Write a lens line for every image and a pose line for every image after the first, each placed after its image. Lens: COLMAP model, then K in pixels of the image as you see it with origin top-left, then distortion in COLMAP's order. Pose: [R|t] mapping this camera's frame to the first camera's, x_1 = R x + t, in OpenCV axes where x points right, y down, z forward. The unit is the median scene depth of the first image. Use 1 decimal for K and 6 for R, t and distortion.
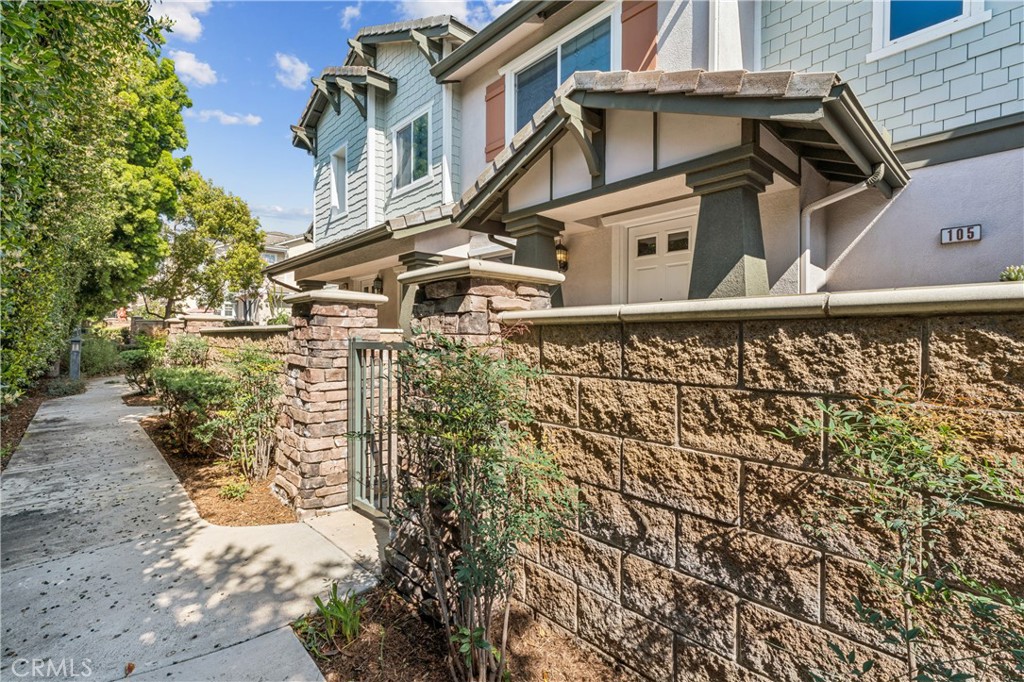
lens RADIAL K [[467.9, 0, 519.2], [0, 467.9, 343.1], [0, 0, 1]] dist [-0.004813, 0.002009]
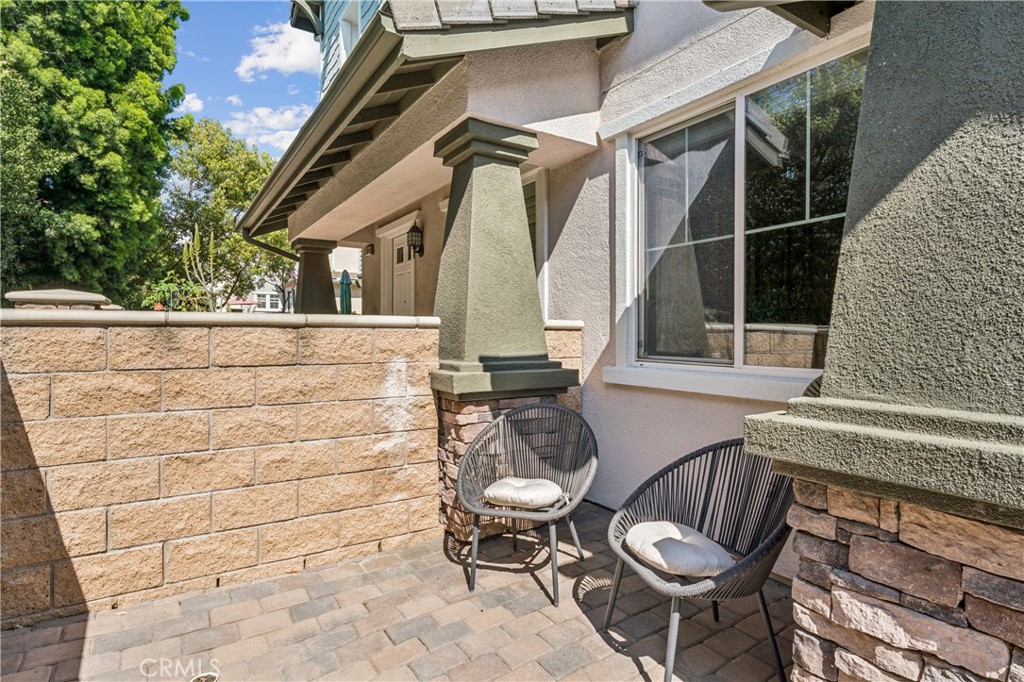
lens RADIAL K [[534.0, 0, 513.5], [0, 534.0, 337.3], [0, 0, 1]] dist [-0.002853, 0.000670]
pose [[0.983454, -0.002428, -0.181143, -0.062537], [0.001954, 0.999994, -0.002792, -0.006750], [0.181148, 0.002392, 0.983453, 0.334600]]
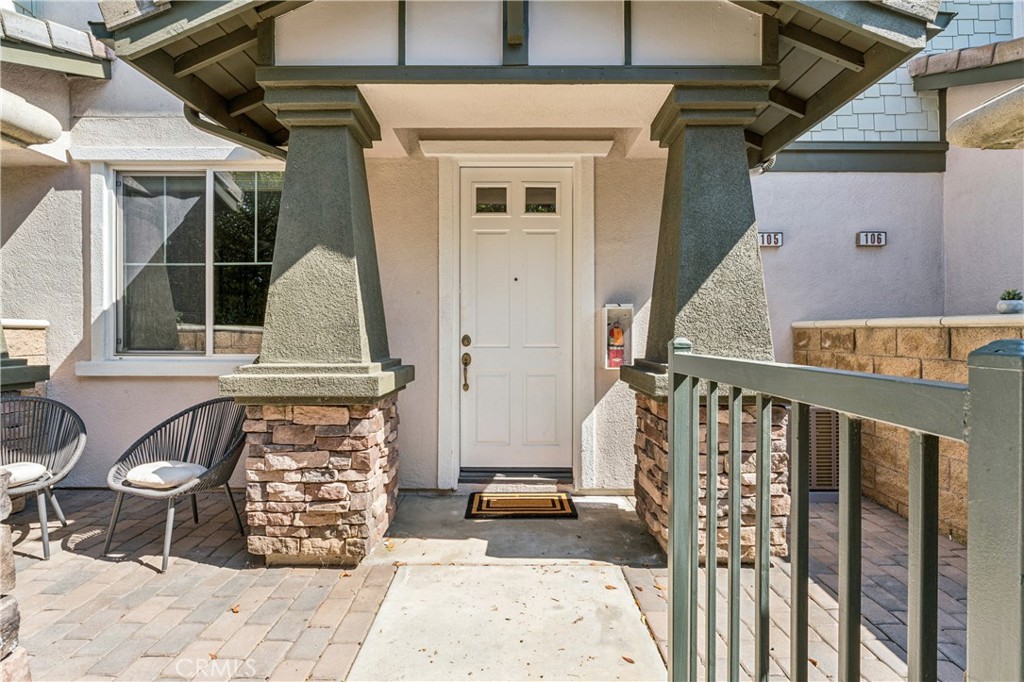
lens RADIAL K [[467.9, 0, 510.0], [0, 467.9, 334.8], [0, 0, 1]] dist [-0.004813, 0.002009]
pose [[0.692571, -0.006017, 0.721324, -0.090194], [0.009327, 0.999956, -0.000615, -0.005411], [-0.721289, 0.007153, 0.692597, 0.237149]]
